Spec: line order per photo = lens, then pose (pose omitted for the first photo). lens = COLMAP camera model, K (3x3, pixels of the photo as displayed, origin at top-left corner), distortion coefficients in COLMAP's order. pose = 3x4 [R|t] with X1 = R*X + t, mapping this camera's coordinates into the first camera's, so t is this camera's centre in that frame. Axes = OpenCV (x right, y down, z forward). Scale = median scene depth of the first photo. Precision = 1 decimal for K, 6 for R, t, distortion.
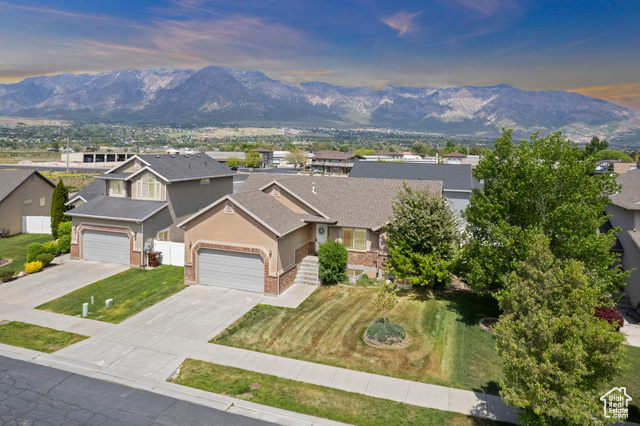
lens RADIAL K [[428.6, 0, 319.0], [0, 428.6, 158.8], [0, 0, 1]] dist [-0.065272, 0.042704]
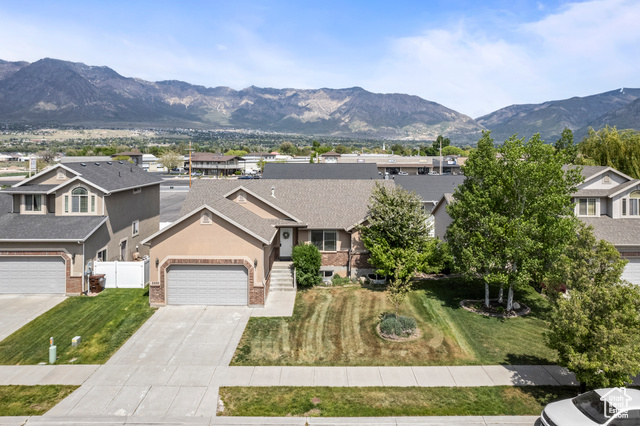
lens RADIAL K [[428.6, 0, 319.0], [0, 428.6, 158.8], [0, 0, 1]] dist [-0.065272, 0.042704]
pose [[0.948391, -0.025522, 0.316074, -0.252086], [0.025947, 0.999659, 0.002864, -0.008532], [-0.316040, 0.005485, 0.948730, 0.047806]]
